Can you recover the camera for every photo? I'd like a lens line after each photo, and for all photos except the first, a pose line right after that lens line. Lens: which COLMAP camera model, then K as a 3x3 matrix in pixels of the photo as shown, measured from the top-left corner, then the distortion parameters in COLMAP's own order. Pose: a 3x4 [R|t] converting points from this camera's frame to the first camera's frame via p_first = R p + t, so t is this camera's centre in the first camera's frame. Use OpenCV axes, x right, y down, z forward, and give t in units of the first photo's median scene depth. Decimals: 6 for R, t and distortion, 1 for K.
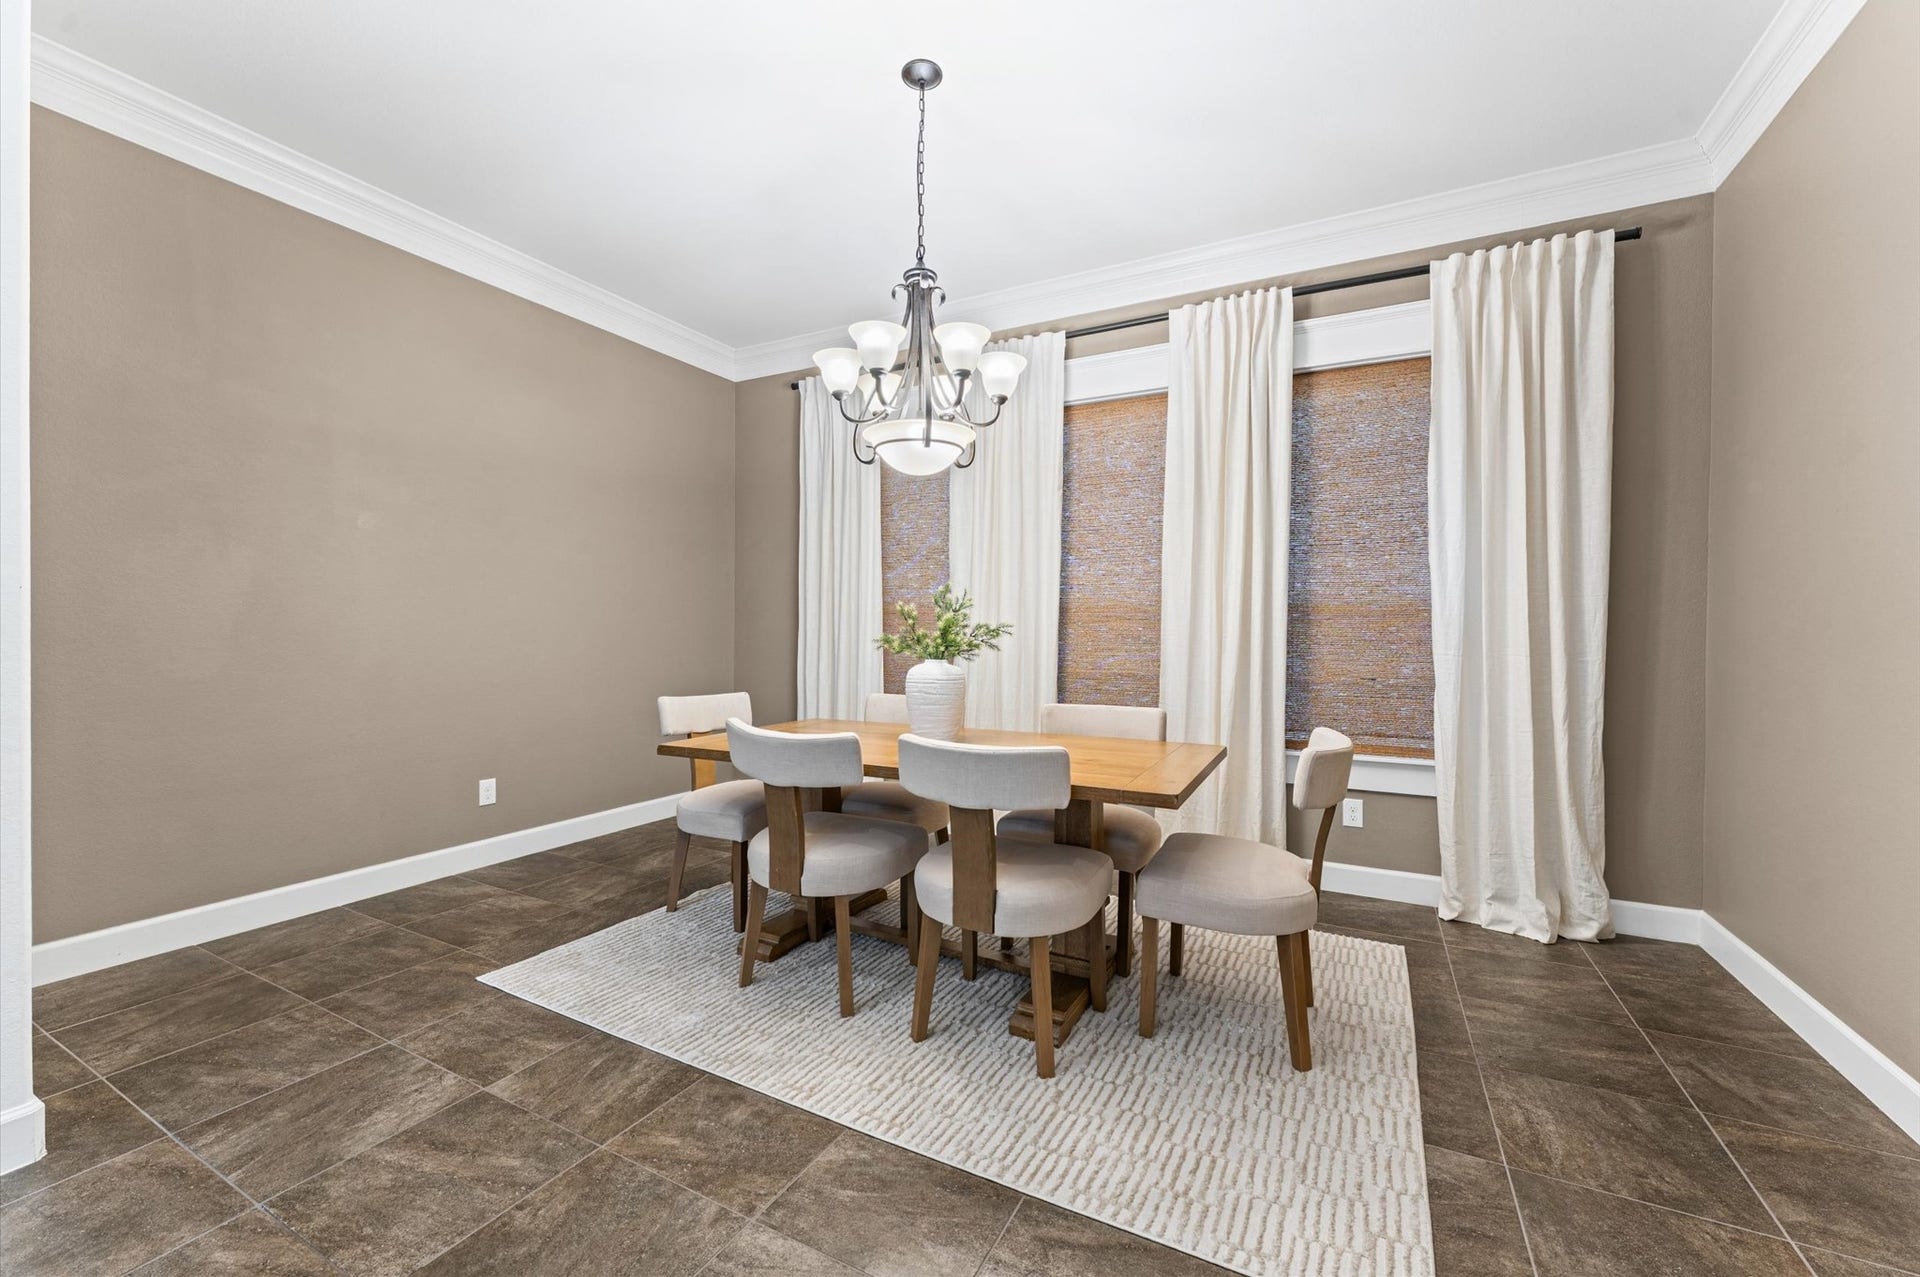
lens RADIAL K [[761.6, 0, 954.6], [0, 761.6, 641.1], [0, 0, 1]] dist [-0.001915, 0.000102]
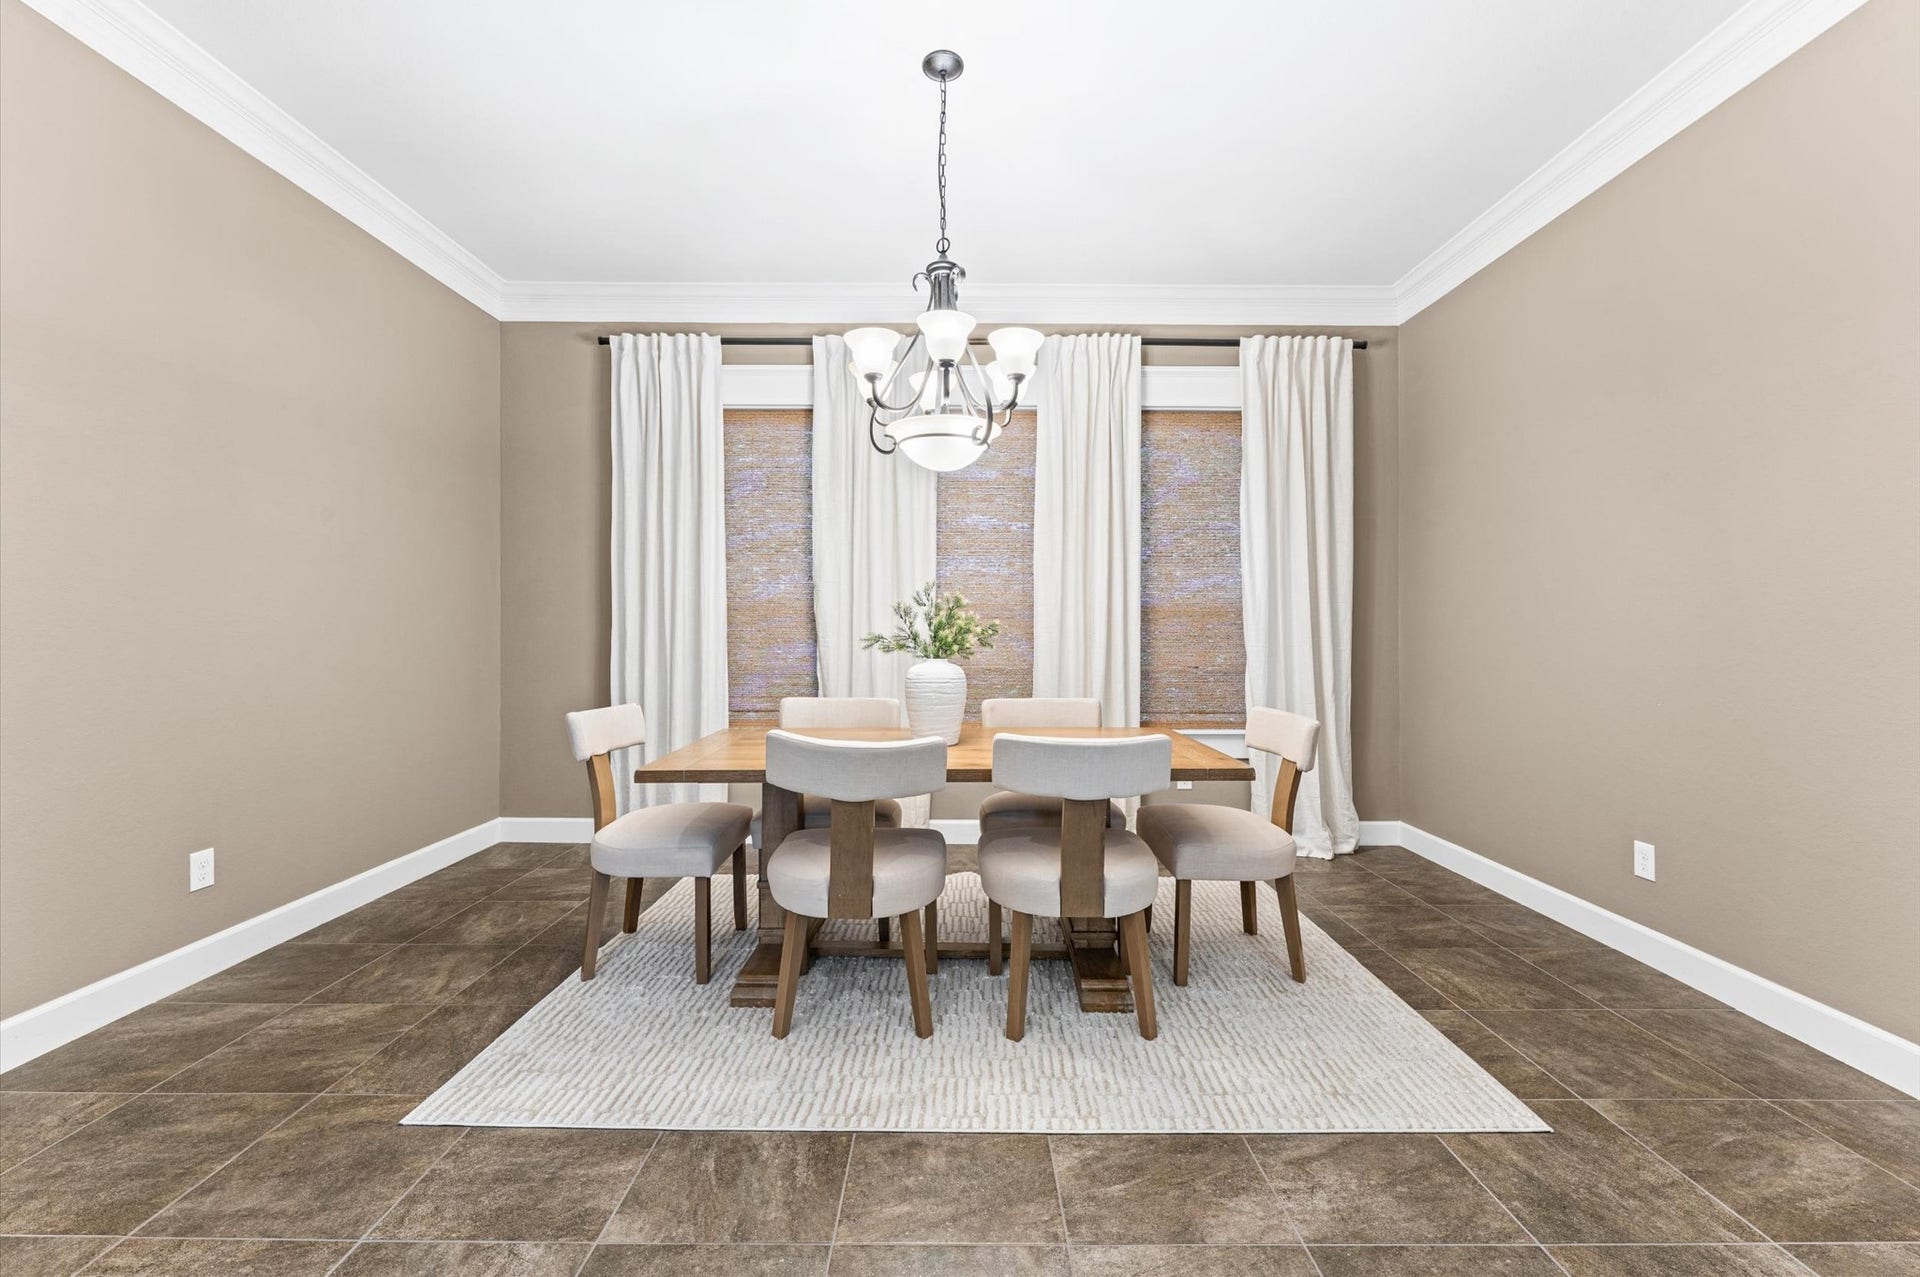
lens RADIAL K [[765.9, 0, 957.3], [0, 765.9, 631.4], [0, 0, 1]] dist [-0.001075, -0.000151]
pose [[0.882959, -0.004902, 0.469424, -0.435970], [0.008538, 0.999948, -0.005616, -0.004716], [-0.469372, 0.008967, 0.882955, 0.107044]]
